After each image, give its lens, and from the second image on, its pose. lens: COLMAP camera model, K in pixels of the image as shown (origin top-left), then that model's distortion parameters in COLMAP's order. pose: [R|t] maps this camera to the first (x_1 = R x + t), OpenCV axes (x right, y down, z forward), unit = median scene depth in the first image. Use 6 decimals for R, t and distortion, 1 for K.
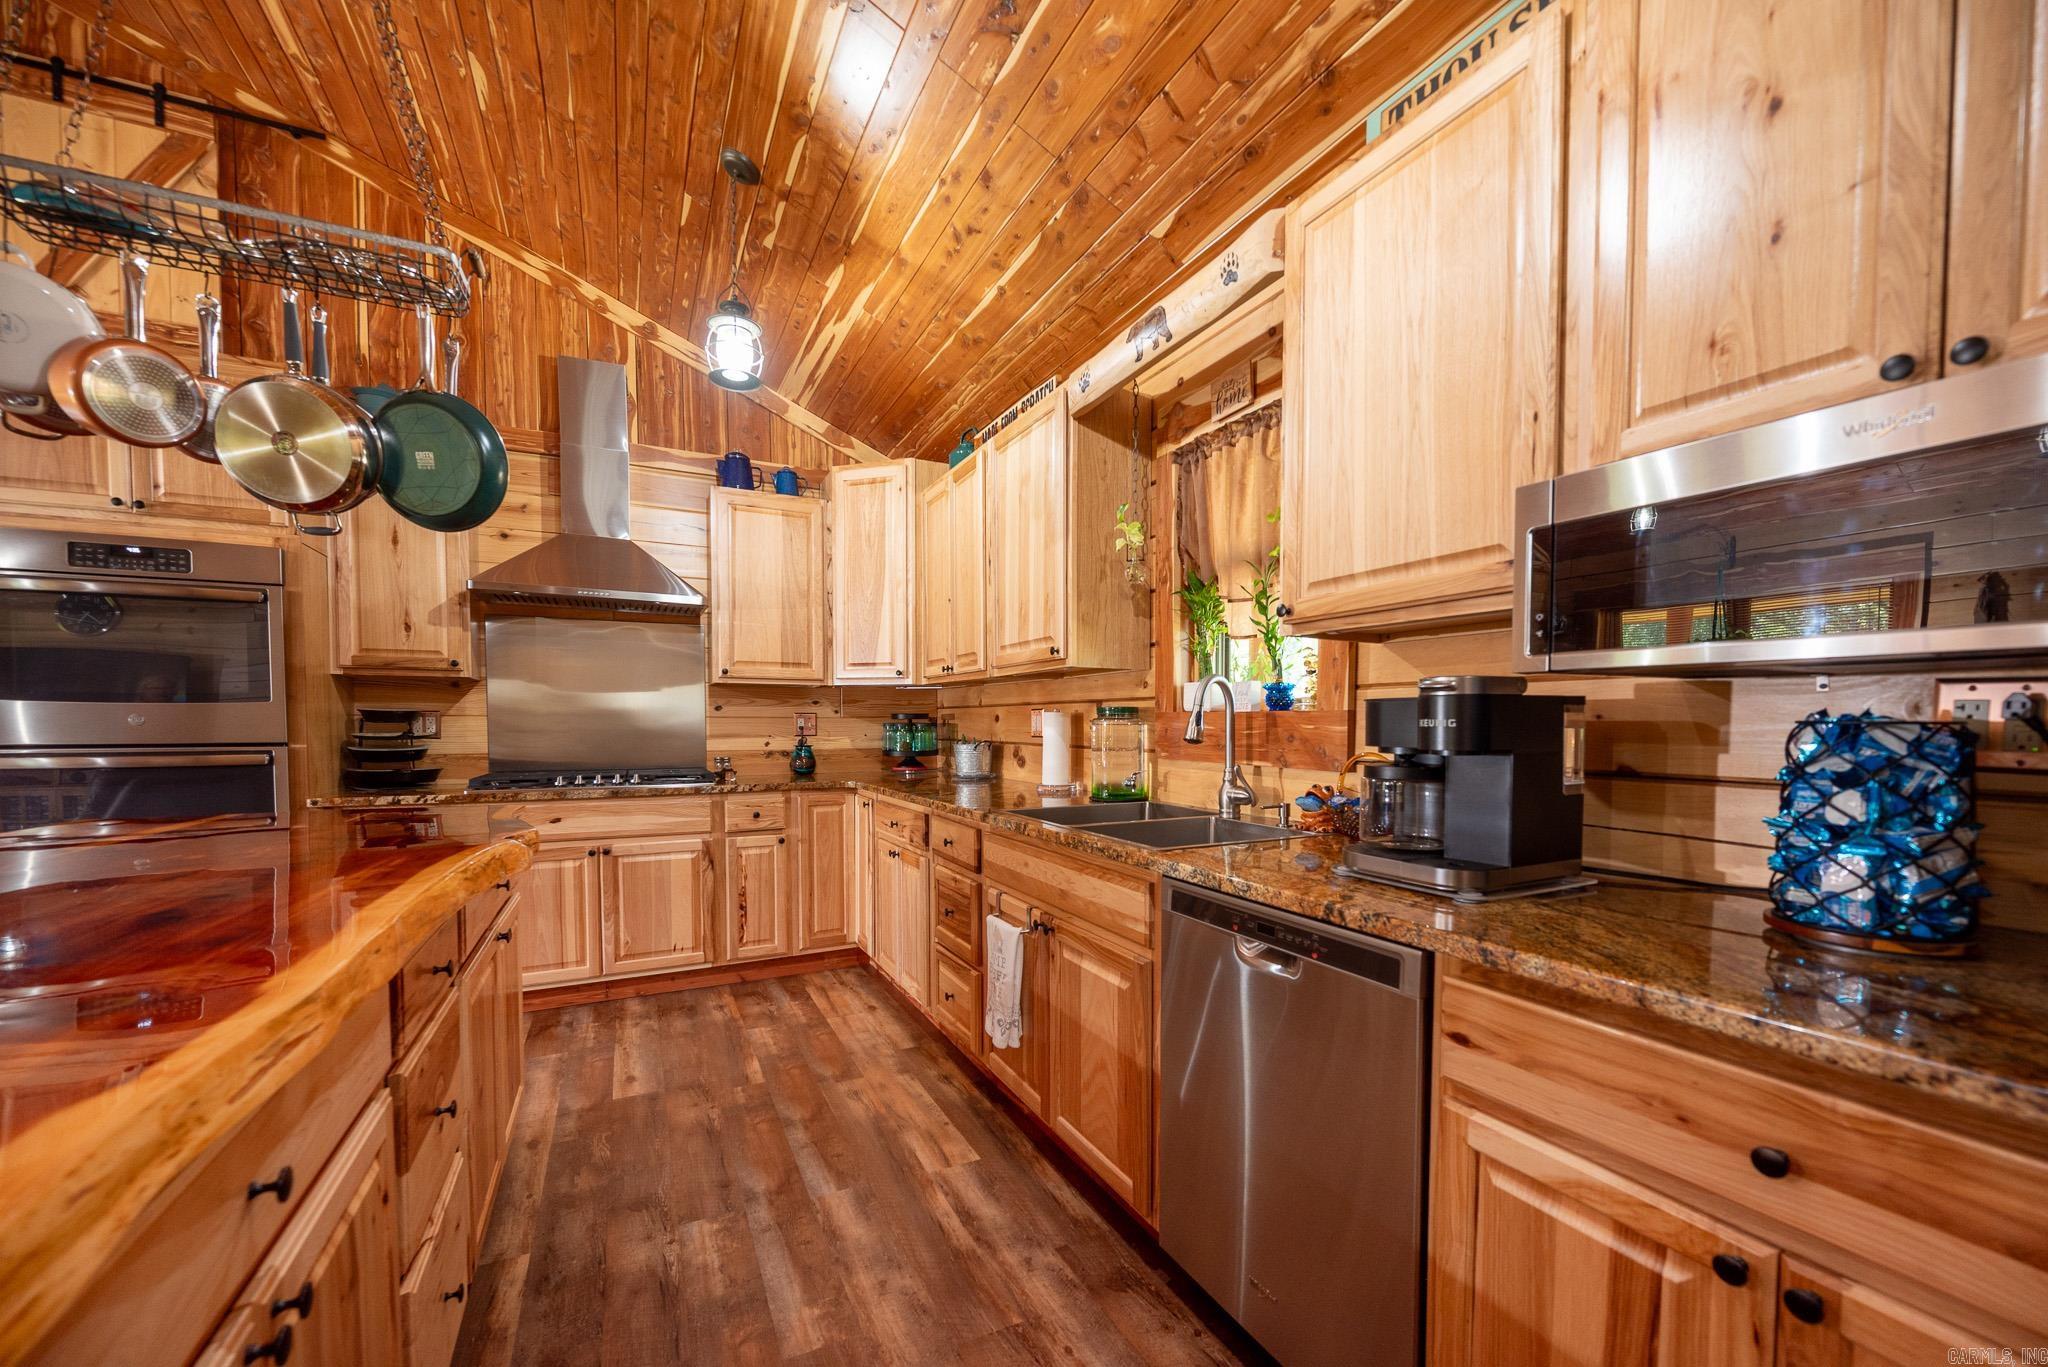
lens RADIAL K [[808.5, 0, 1038.9], [0, 808.5, 756.0], [0, 0, 1]] dist [-0.005187, 0.000738]
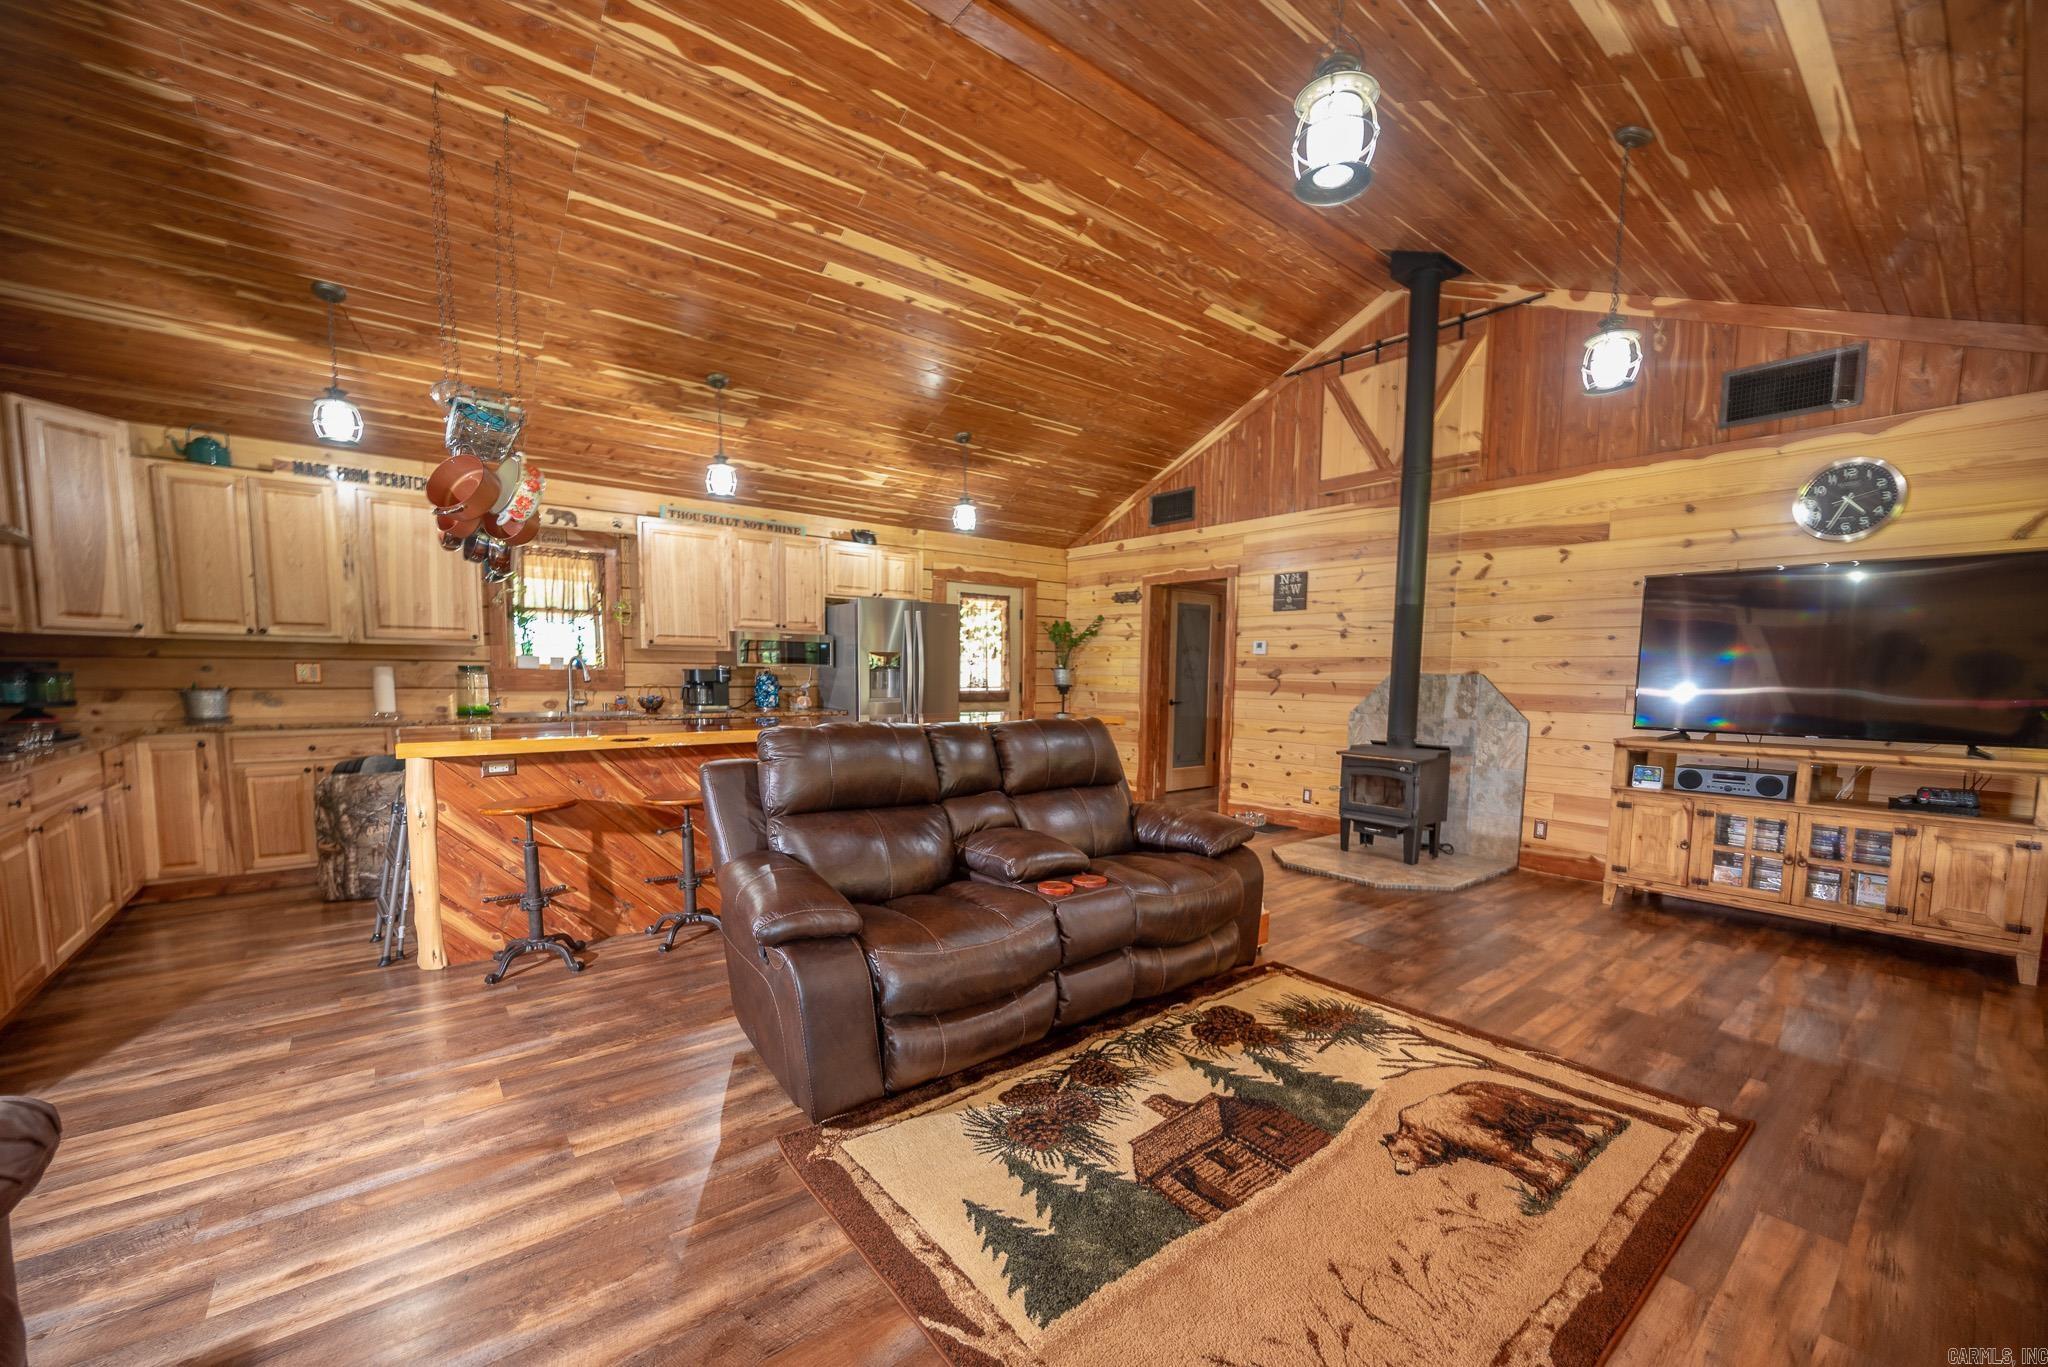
lens RADIAL K [[808.5, 0, 1039.9], [0, 808.5, 742.6], [0, 0, 1]] dist [-0.005187, 0.000738]
pose [[-0.208669, -0.088560, 0.973968, -2.111072], [0.027832, 0.994950, 0.096431, -0.026454], [-0.977590, 0.047229, -0.205151, 0.083607]]
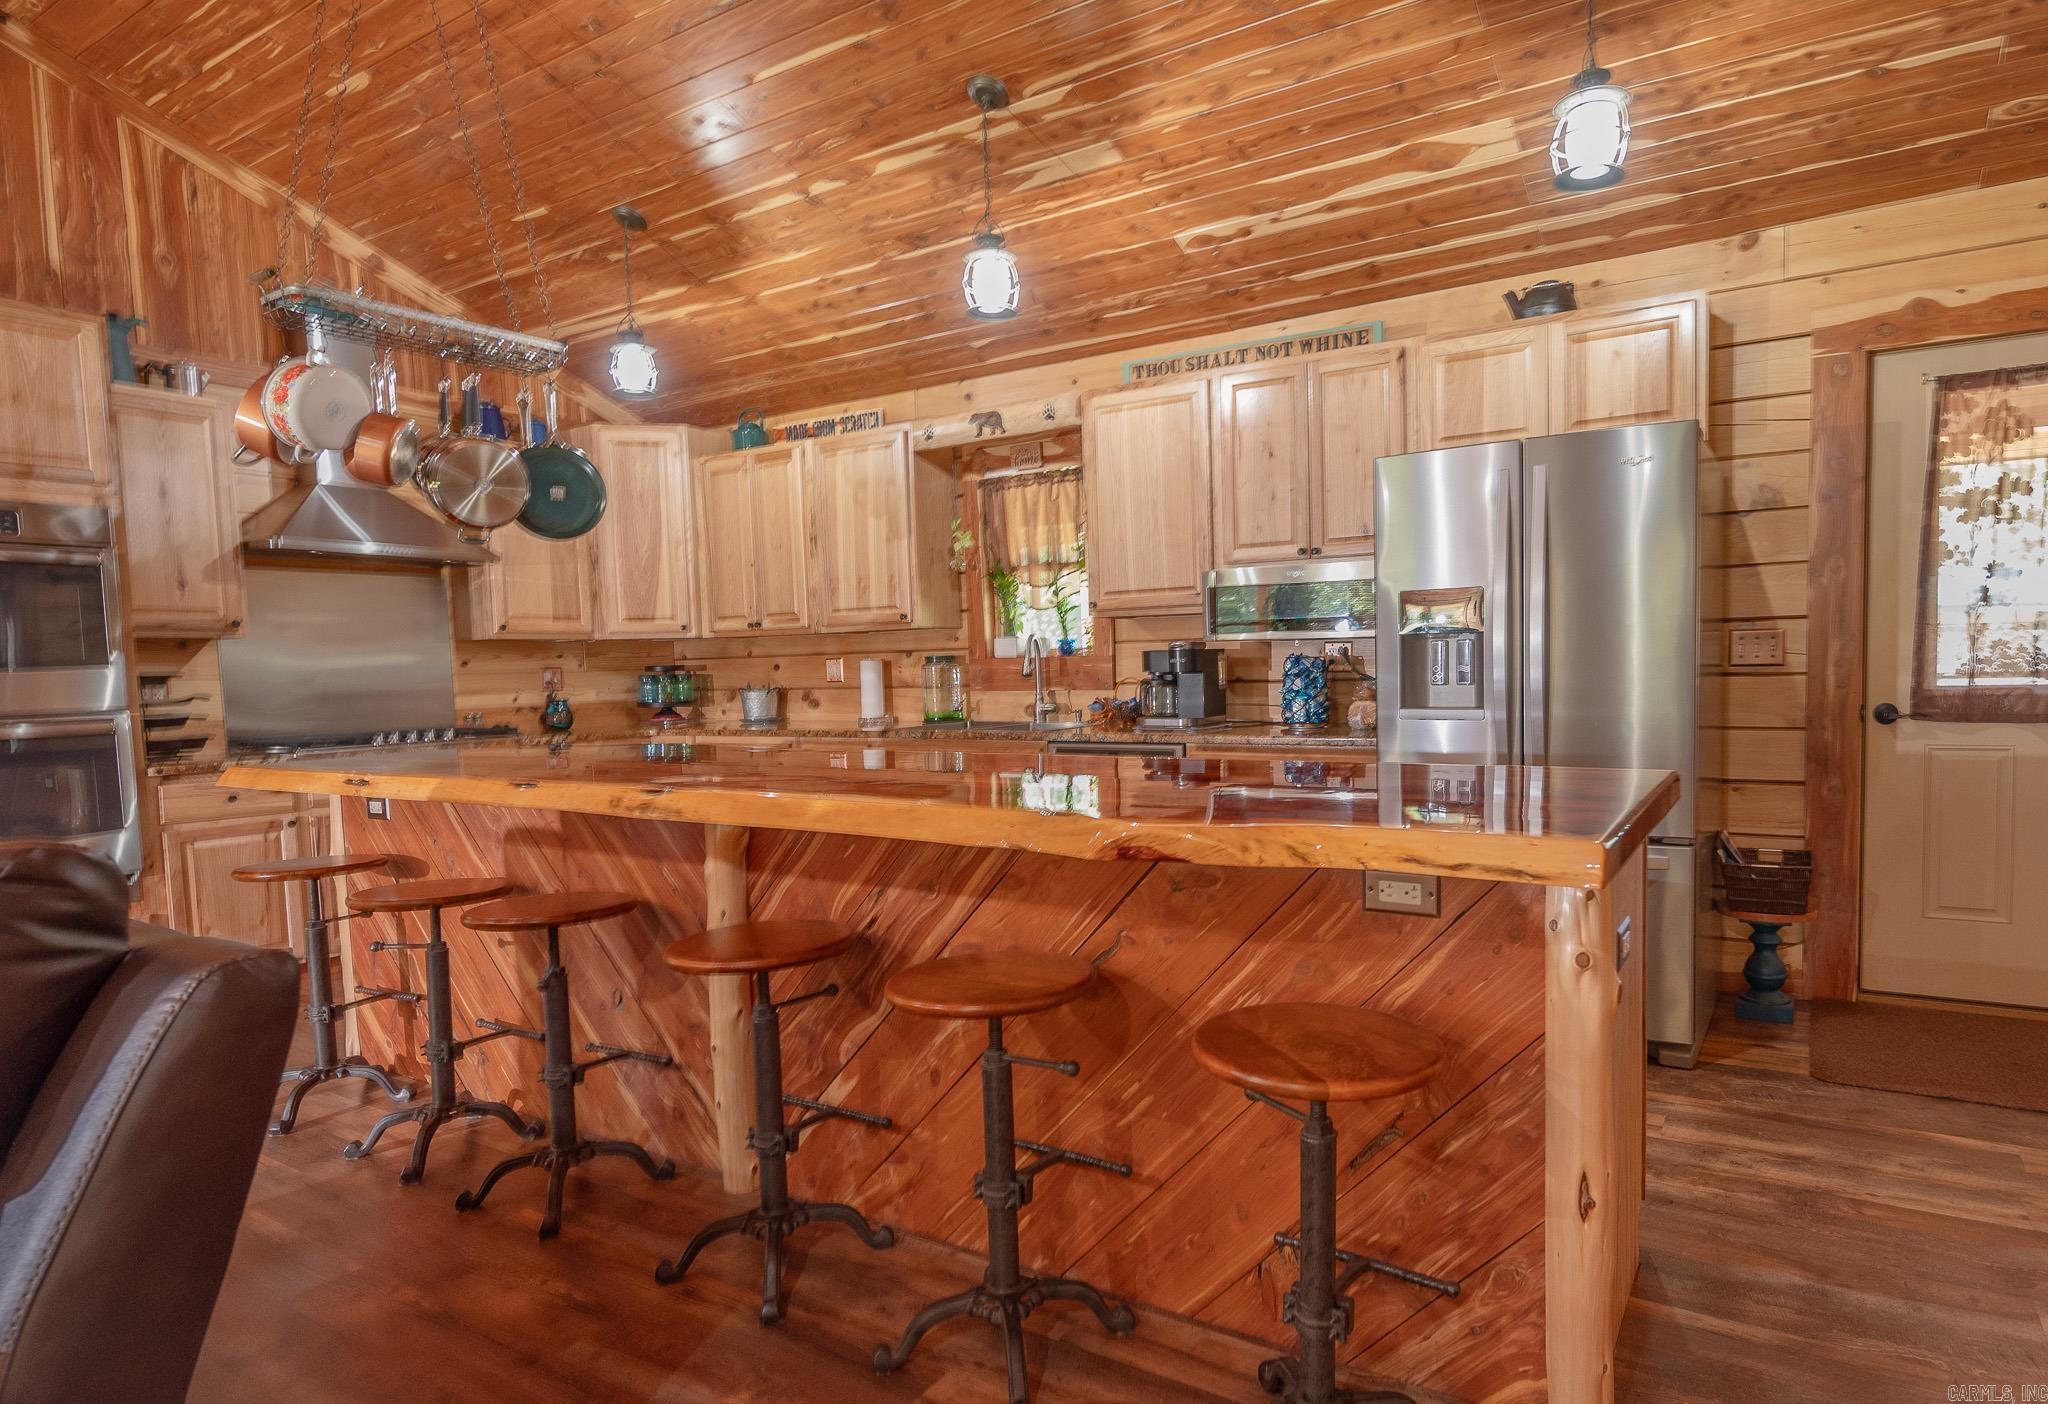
lens RADIAL K [[1132.0, 0, 1164.7], [0, 1132.0, 743.9], [0, 0, 1]] dist [-0.003145, 0.001007]
pose [[0.838691, -0.062562, 0.541002, -0.658228], [0.048594, 0.998014, 0.040078, 0.033481], [-0.542435, -0.007323, 0.840066, -0.870624]]
